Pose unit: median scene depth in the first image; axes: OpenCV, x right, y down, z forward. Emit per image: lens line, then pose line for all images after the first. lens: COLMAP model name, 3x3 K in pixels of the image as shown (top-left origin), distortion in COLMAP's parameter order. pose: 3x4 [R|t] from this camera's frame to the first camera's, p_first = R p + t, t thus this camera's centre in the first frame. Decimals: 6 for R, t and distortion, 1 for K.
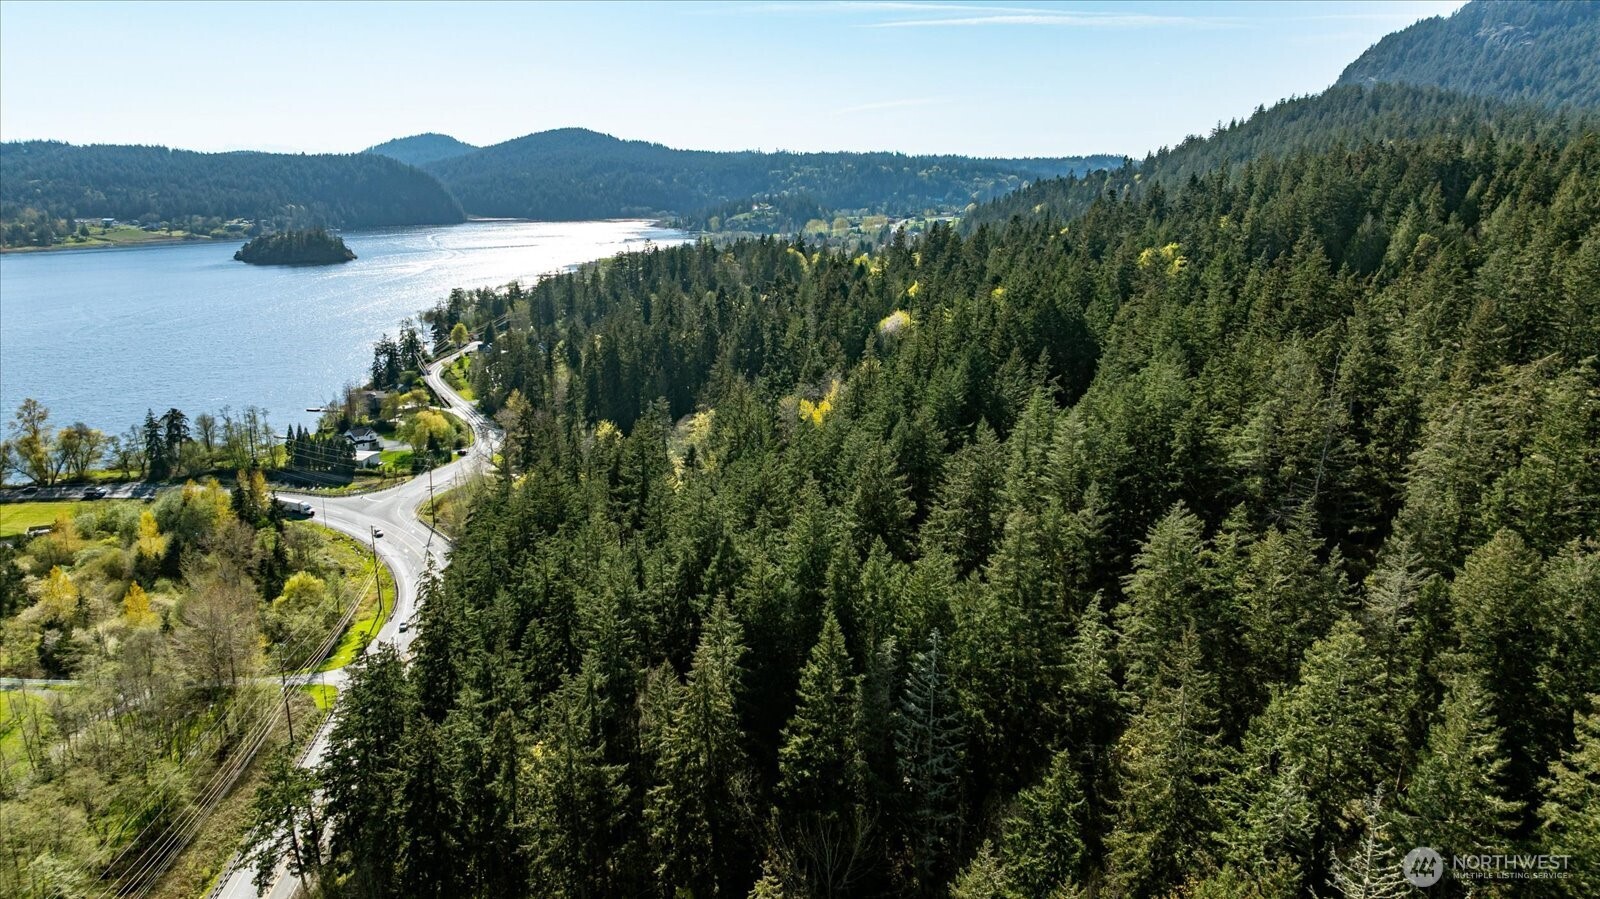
lens RADIAL K [[1119.6, 0, 793.9], [0, 1119.6, 465.2], [0, 0, 1]] dist [-0.032893, 0.038178]
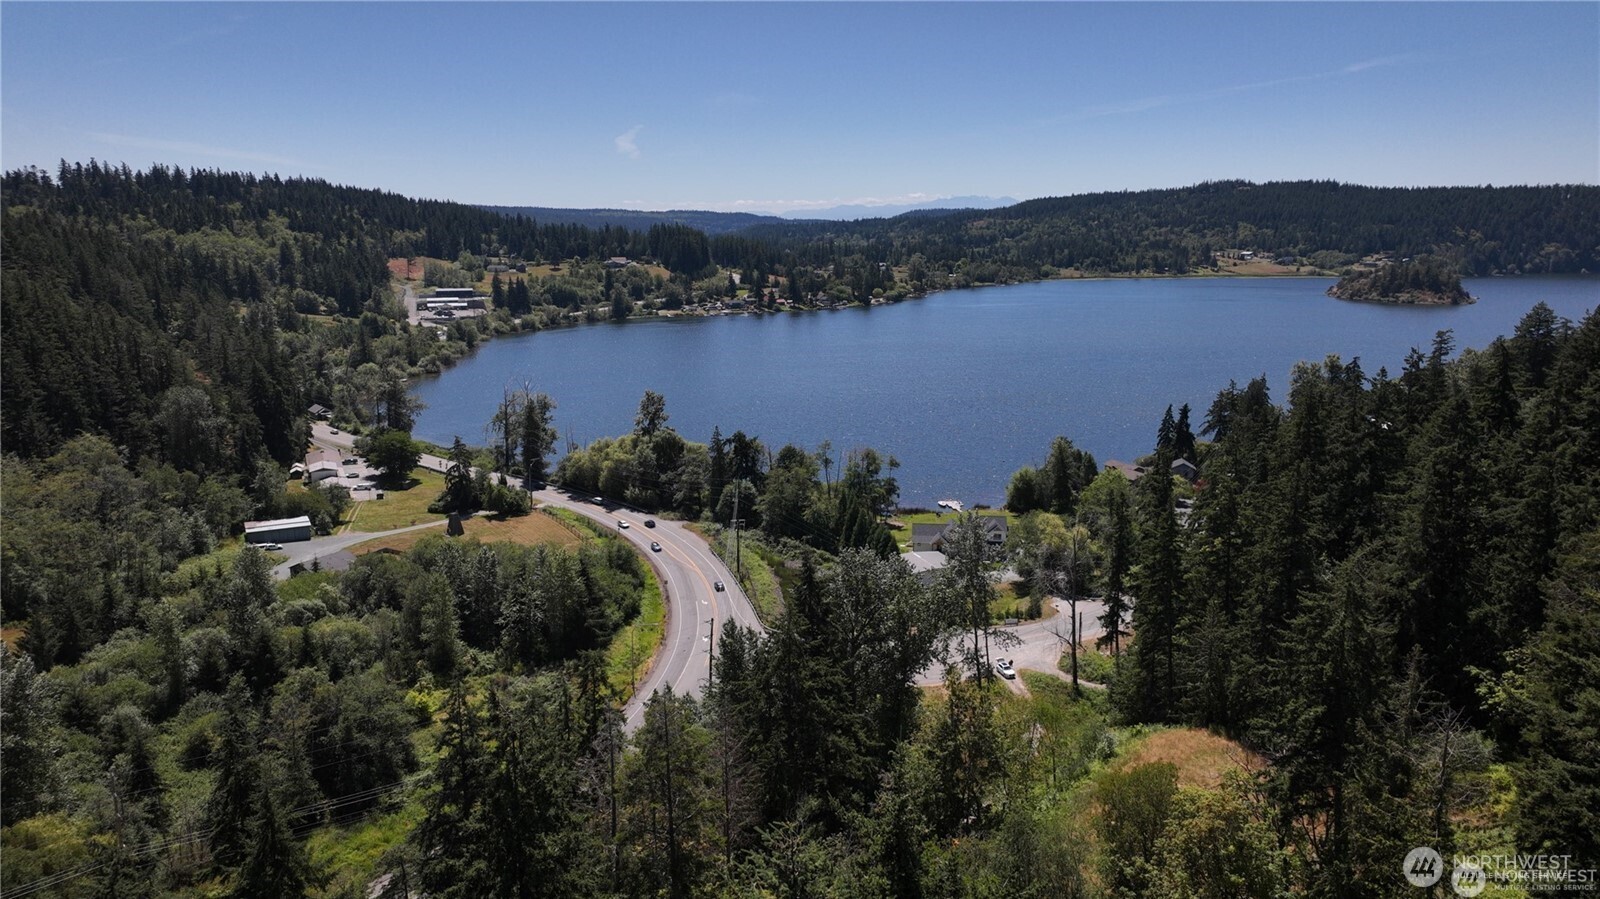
lens RADIAL K [[1115.1, 0, 790.5], [0, 1115.1, 451.9], [0, 0, 1]] dist [0.005386, -0.004511]
pose [[0.542787, 0.171871, -0.822096, 0.007346], [-0.218990, 0.973940, 0.059028, -0.019905], [0.810818, 0.147991, 0.566280, 0.146118]]
